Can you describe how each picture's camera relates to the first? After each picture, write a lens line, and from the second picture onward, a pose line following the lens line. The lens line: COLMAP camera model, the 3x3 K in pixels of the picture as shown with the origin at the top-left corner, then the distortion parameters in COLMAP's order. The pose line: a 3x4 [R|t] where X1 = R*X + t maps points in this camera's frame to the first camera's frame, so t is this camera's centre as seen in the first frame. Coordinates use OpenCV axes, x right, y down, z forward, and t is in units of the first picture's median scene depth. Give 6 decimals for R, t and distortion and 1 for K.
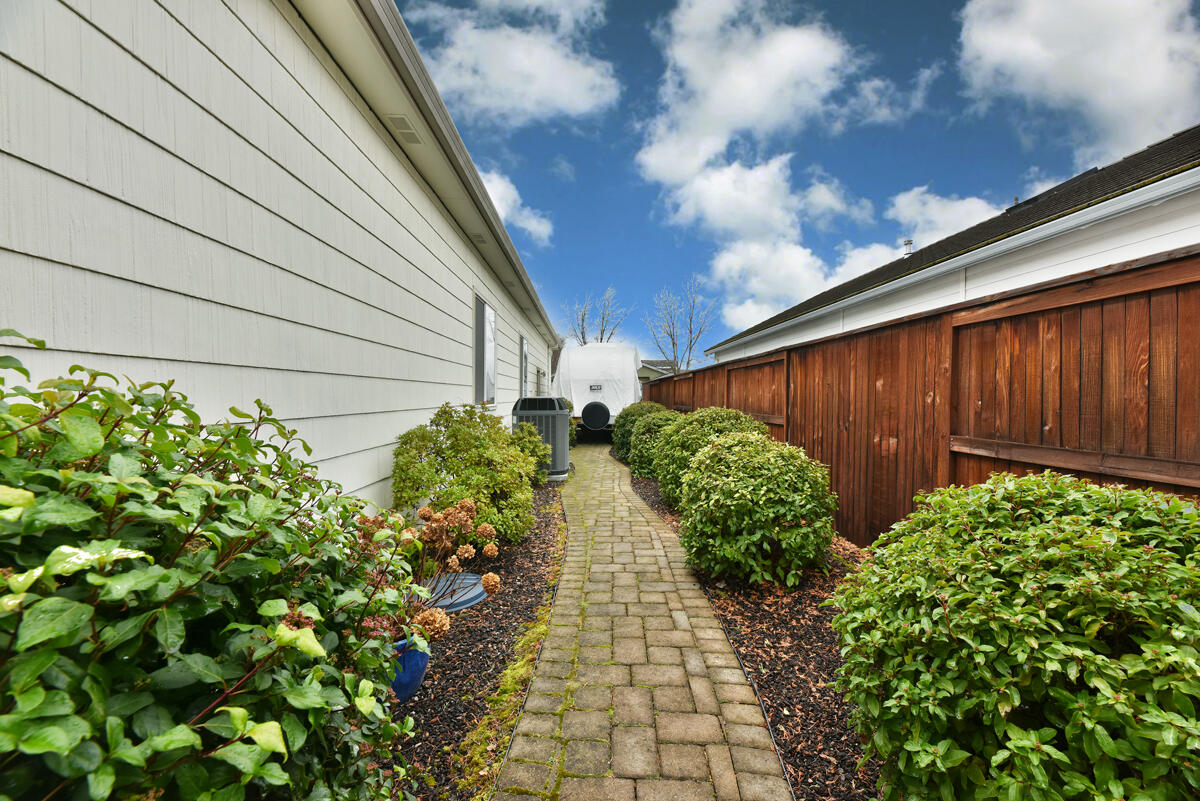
lens RADIAL K [[483.4, 0, 600.0], [0, 483.4, 400.5], [0, 0, 1]] dist [0.005871, -0.006362]
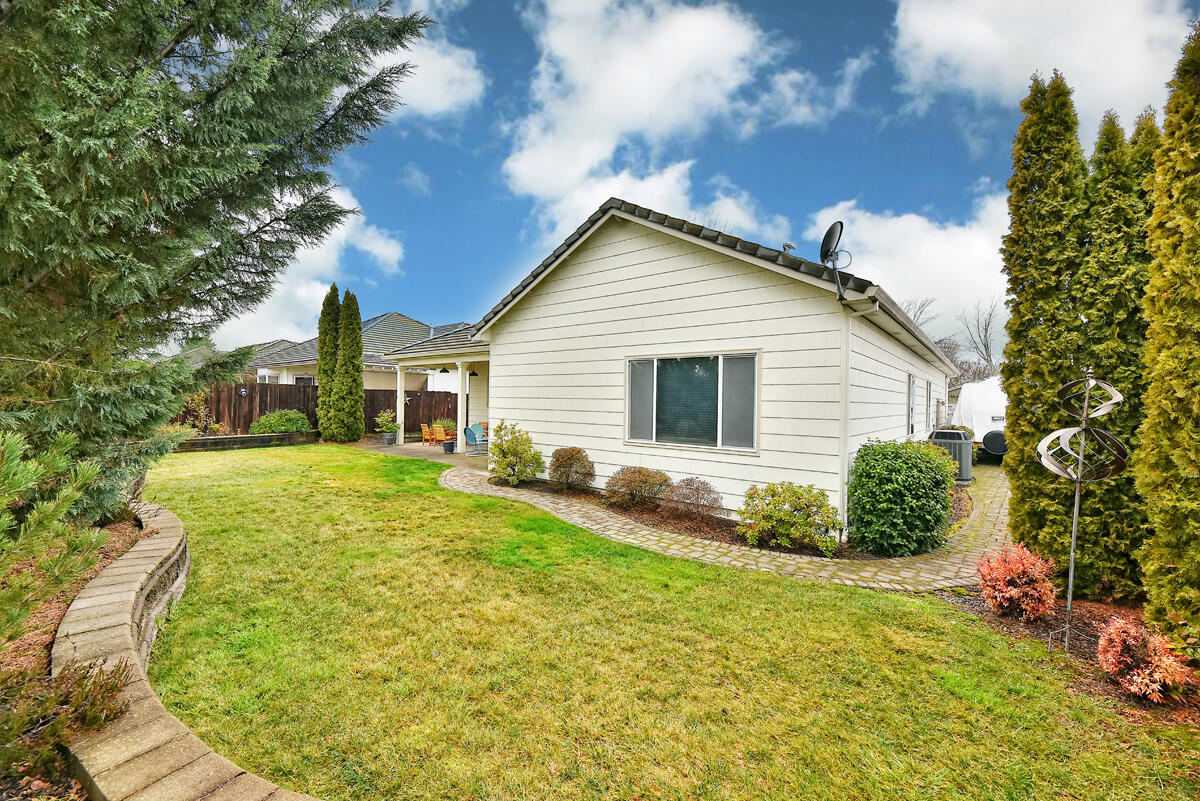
lens RADIAL K [[483.4, 0, 600.0], [0, 483.4, 400.5], [0, 0, 1]] dist [0.005871, -0.006362]
pose [[0.759712, 0.013309, -0.650124, 0.033435], [-0.023970, 0.999684, -0.007545, -0.063230], [0.649818, 0.021316, 0.759791, -0.889180]]
